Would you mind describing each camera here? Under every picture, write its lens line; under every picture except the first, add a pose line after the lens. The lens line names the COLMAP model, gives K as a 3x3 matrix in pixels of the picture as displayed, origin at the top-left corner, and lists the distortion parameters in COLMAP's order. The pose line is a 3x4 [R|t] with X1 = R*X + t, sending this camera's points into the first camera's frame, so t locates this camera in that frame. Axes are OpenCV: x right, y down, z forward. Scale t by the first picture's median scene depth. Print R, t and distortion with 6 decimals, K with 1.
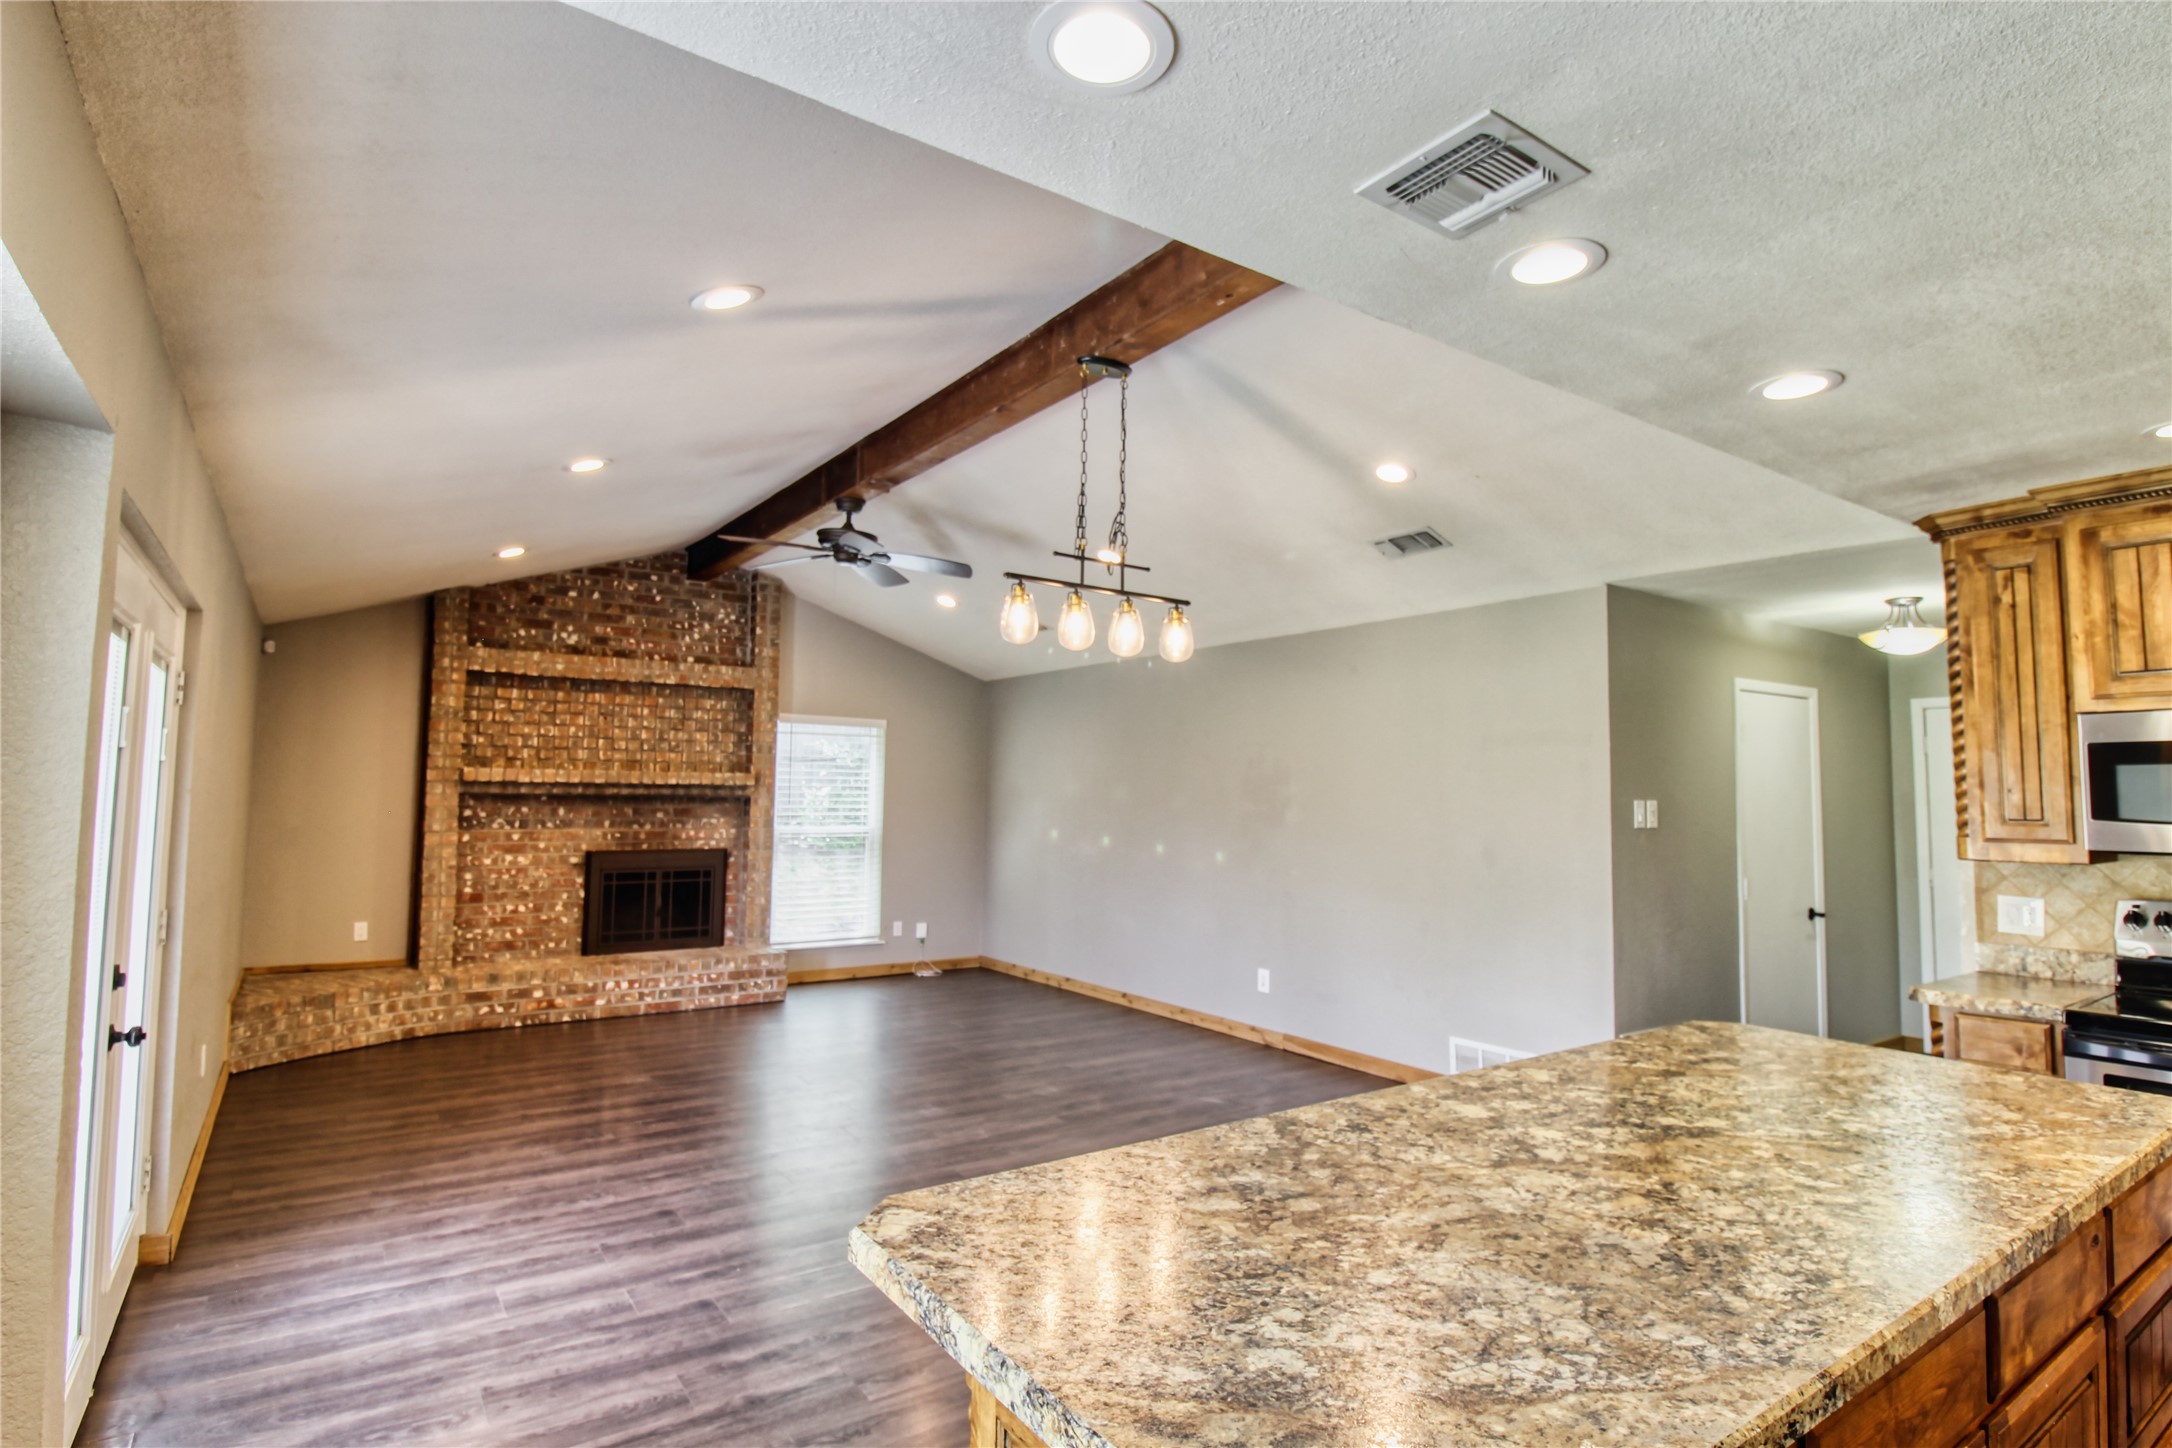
lens RADIAL K [[1103.3, 0, 1101.8], [0, 1103.3, 714.4], [0, 0, 1]] dist [0.006144, -0.015933]
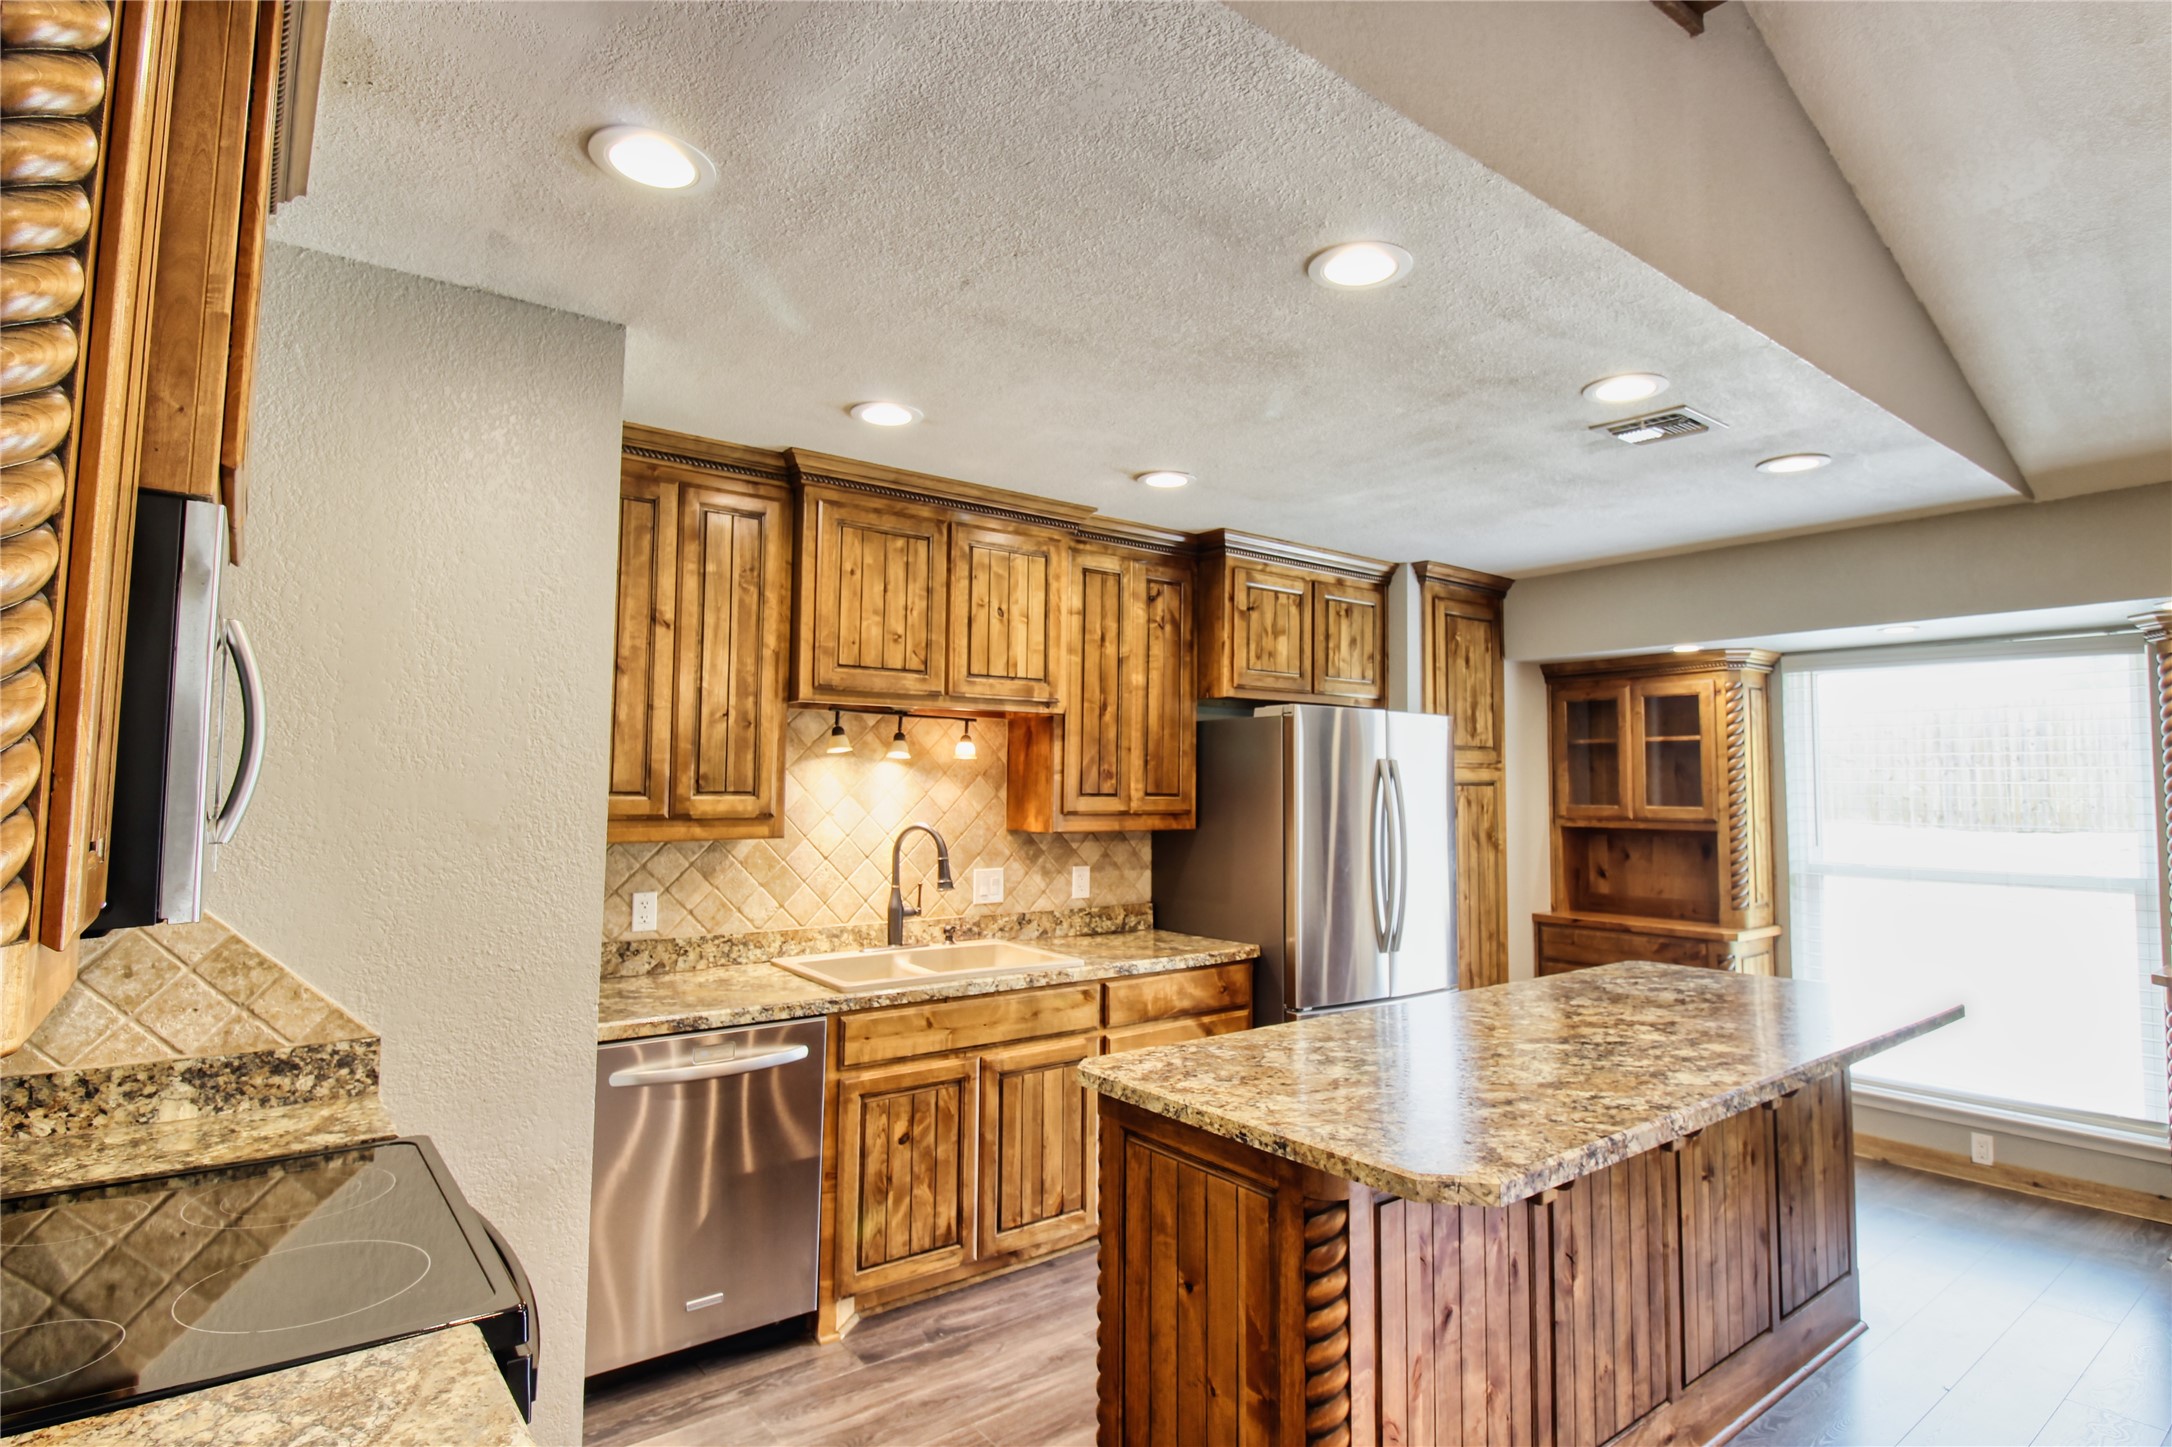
lens RADIAL K [[1103.3, 0, 1101.8], [0, 1103.3, 713.9], [0, 0, 1]] dist [0.006144, -0.015933]
pose [[-0.998822, -0.023898, -0.042237, 0.291655], [-0.017910, 0.990432, -0.136837, 0.046233], [0.045103, -0.135919, -0.989693, 0.602261]]
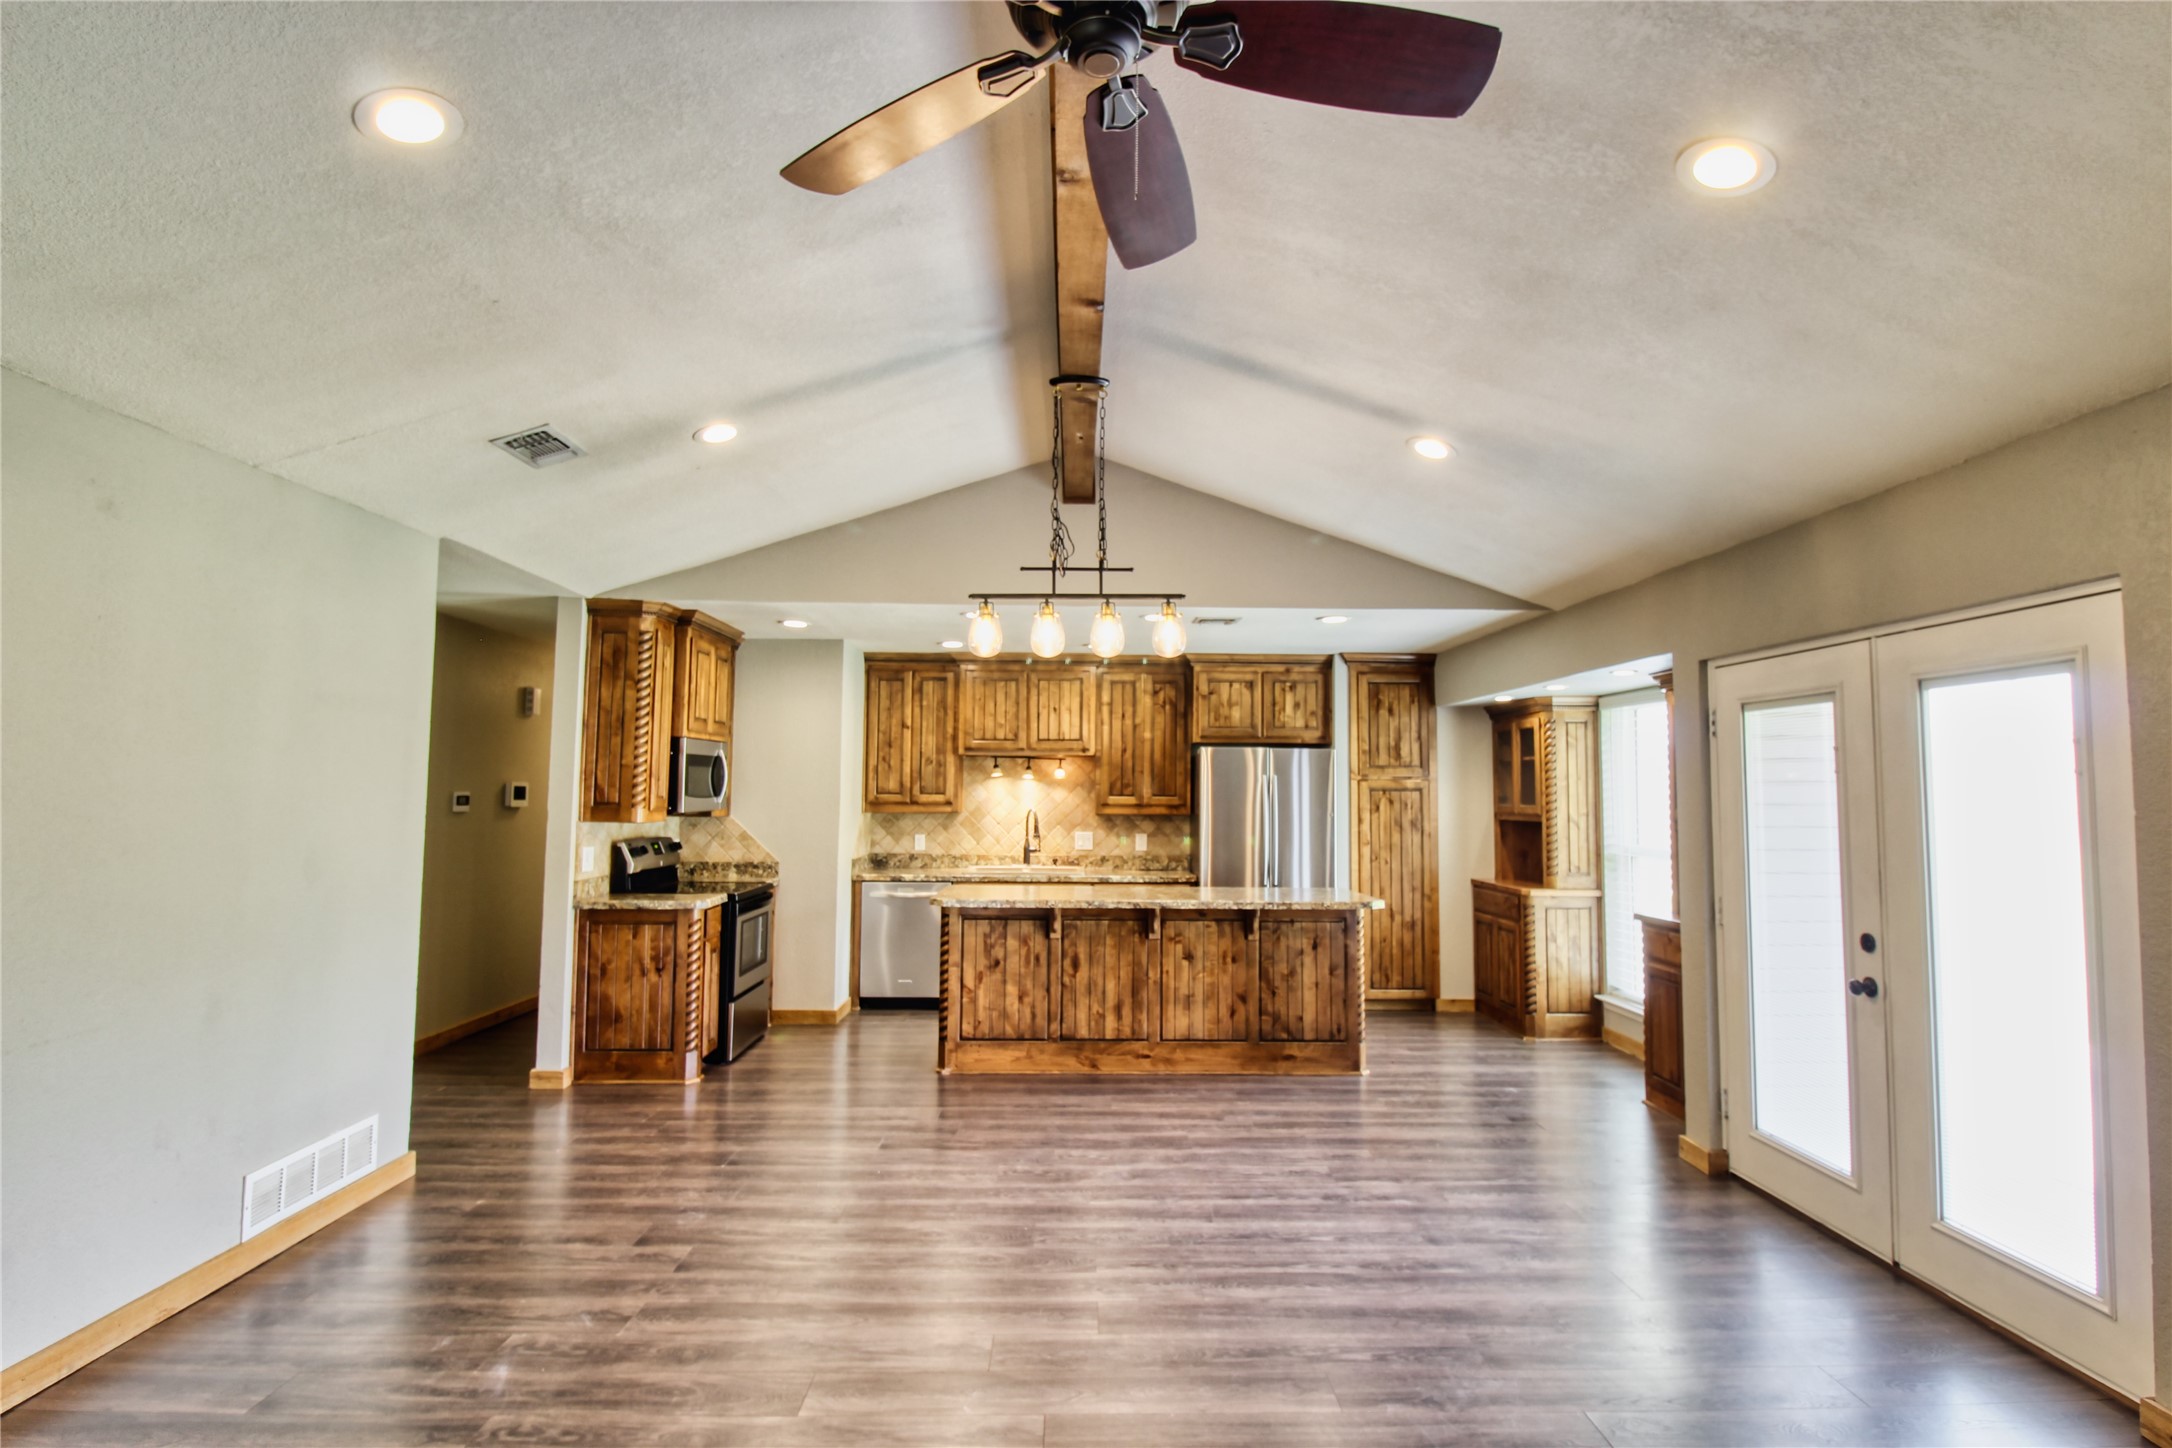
lens RADIAL K [[1103.3, 0, 1101.8], [0, 1103.3, 714.4], [0, 0, 1]] dist [0.006144, -0.015933]
pose [[-0.831624, 0.019649, 0.554991, -0.314790], [-0.058430, 0.990731, -0.122629, 0.066116], [-0.552256, -0.134409, -0.822768, 0.965289]]
